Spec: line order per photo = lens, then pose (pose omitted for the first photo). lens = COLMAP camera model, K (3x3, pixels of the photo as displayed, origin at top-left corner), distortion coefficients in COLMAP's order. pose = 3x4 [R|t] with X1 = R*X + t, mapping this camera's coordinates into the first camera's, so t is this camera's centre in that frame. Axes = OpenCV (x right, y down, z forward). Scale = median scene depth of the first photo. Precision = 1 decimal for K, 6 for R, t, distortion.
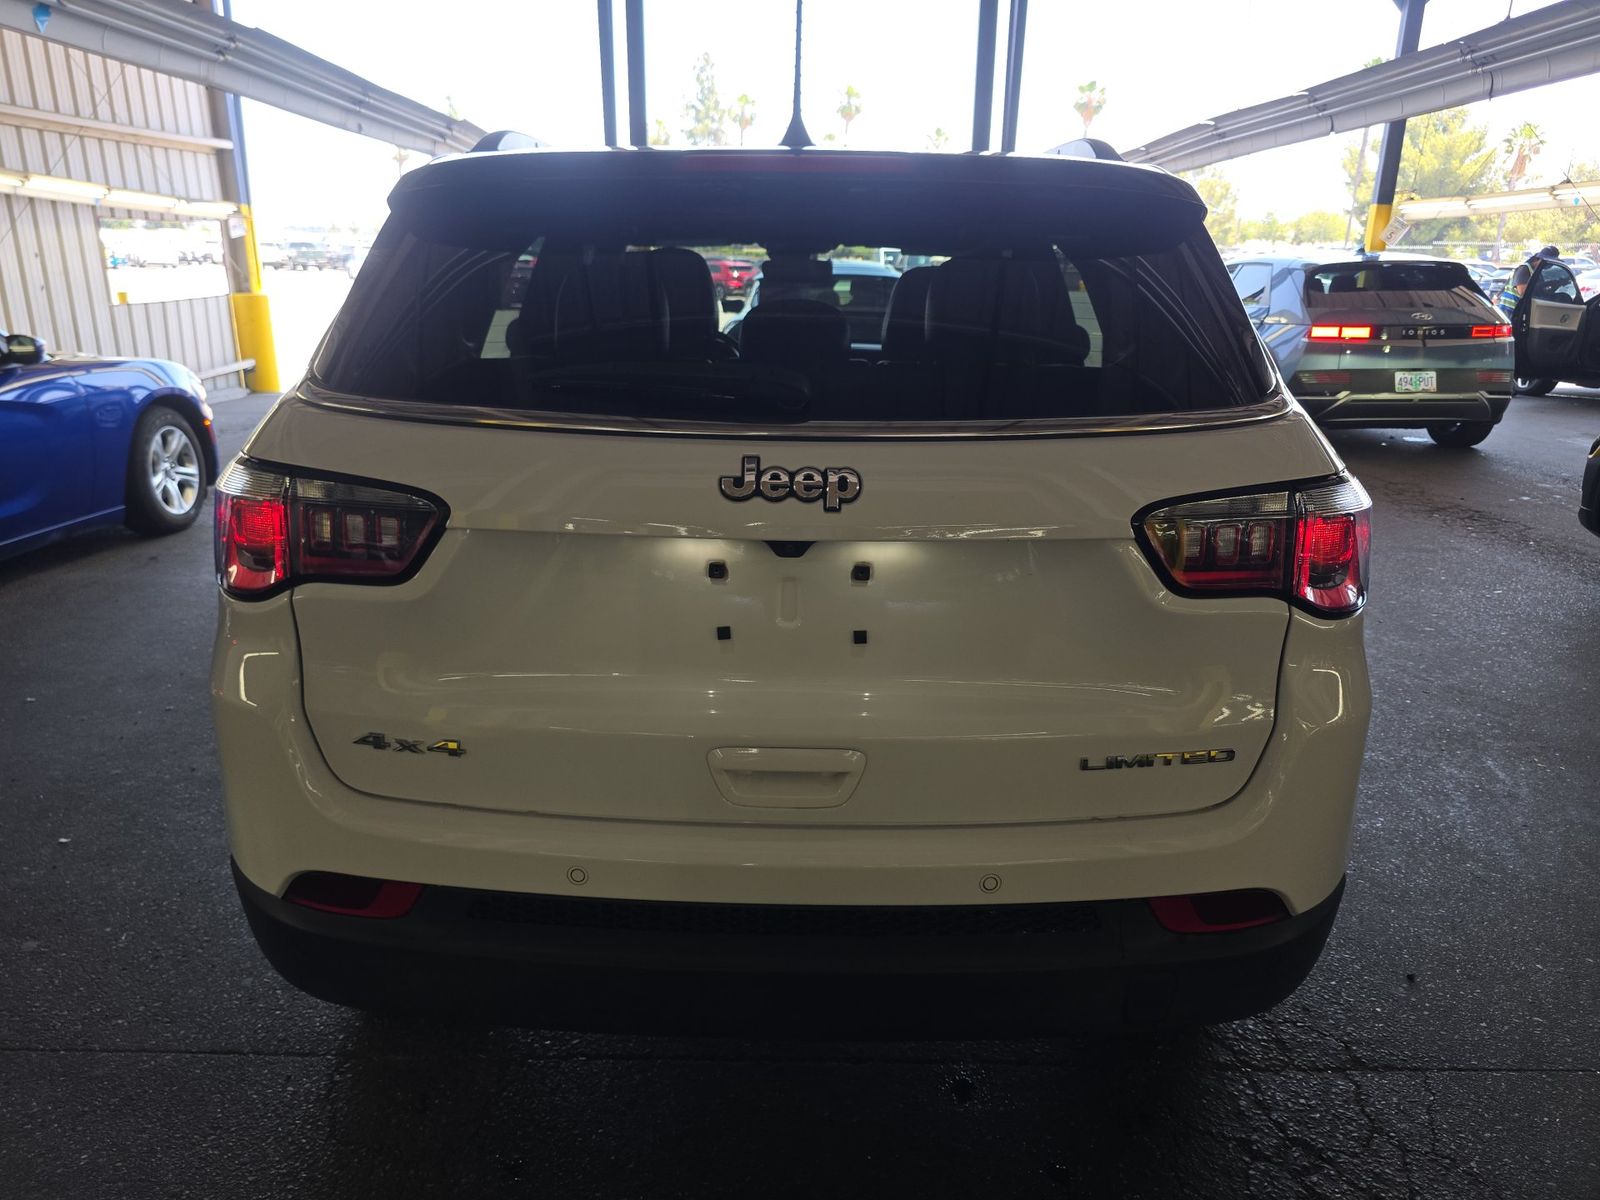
lens RADIAL K [[1089.9, 0, 797.9], [0, 1089.9, 604.4], [0, 0, 1]] dist [0.048972, -0.045335]
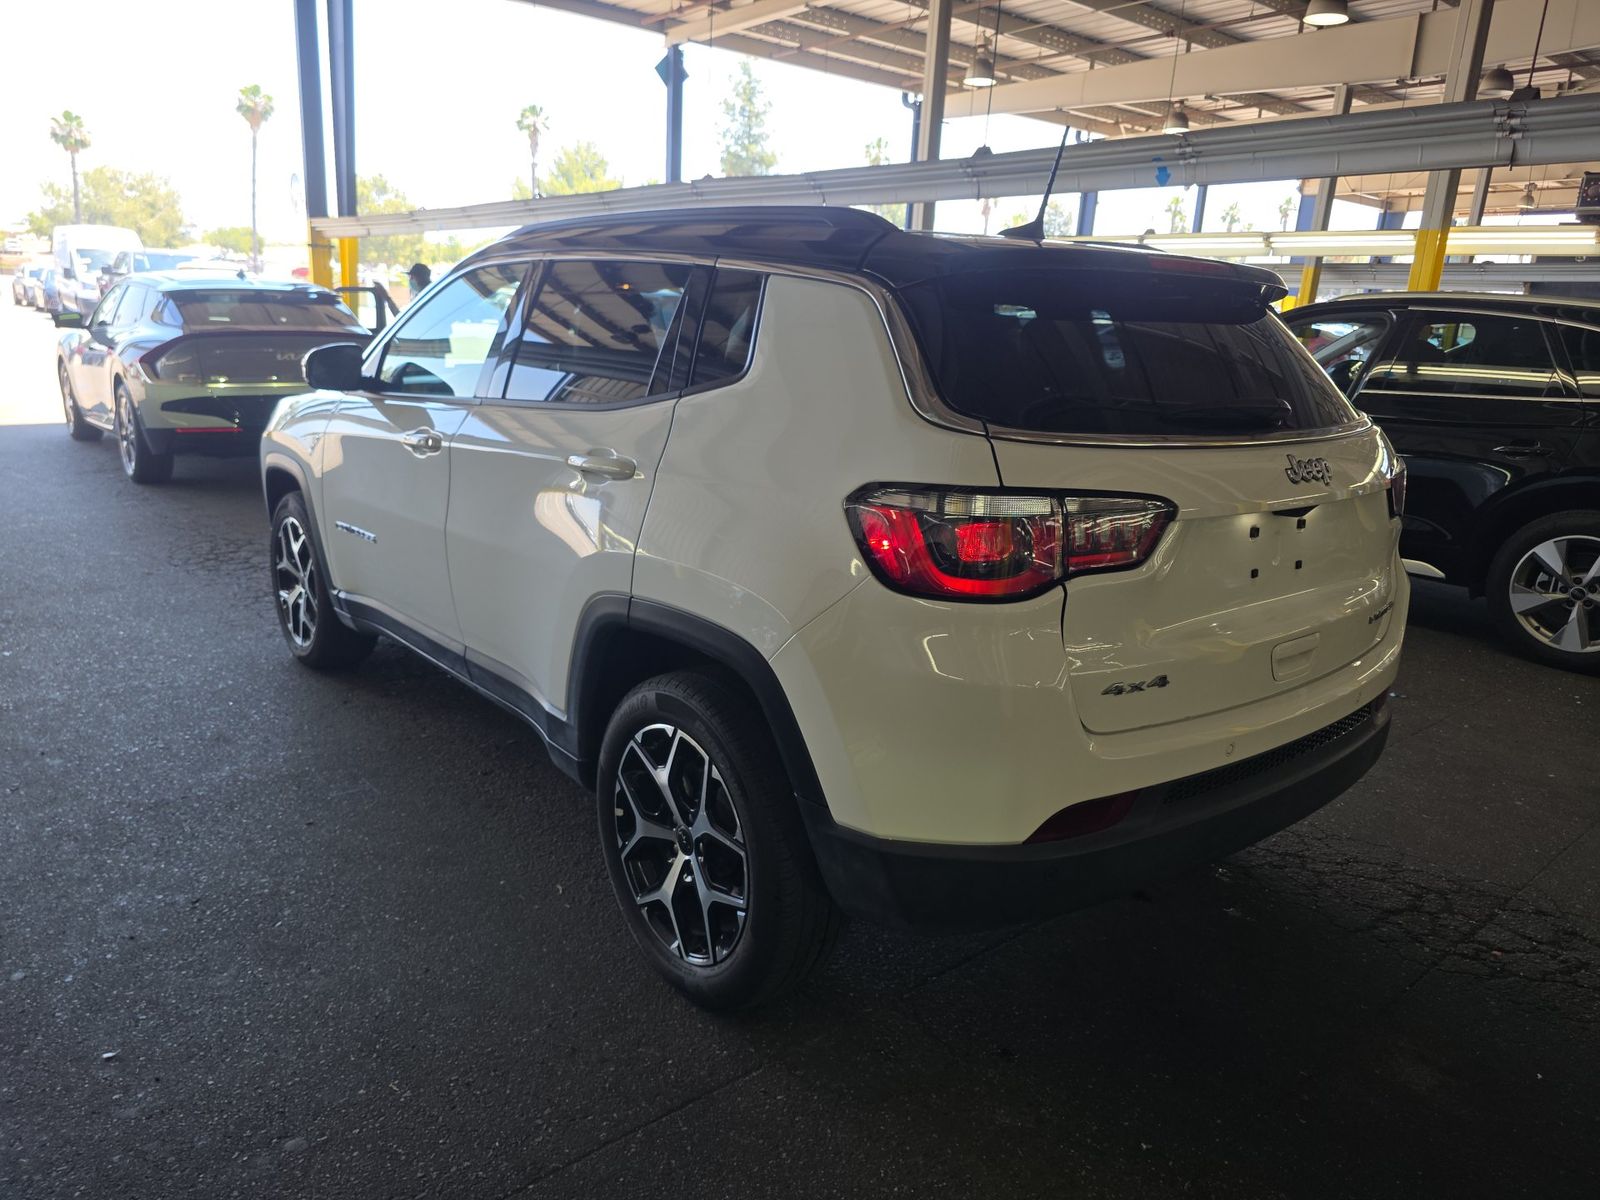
lens RADIAL K [[1089.9, 0, 789.3], [0, 1089.9, 593.8], [0, 0, 1]] dist [0.048972, -0.045335]
pose [[0.764175, -0.142617, 0.629044, -1.496064], [0.156660, 0.987085, 0.033478, -0.095367], [-0.625695, 0.072963, 0.776648, 0.210094]]
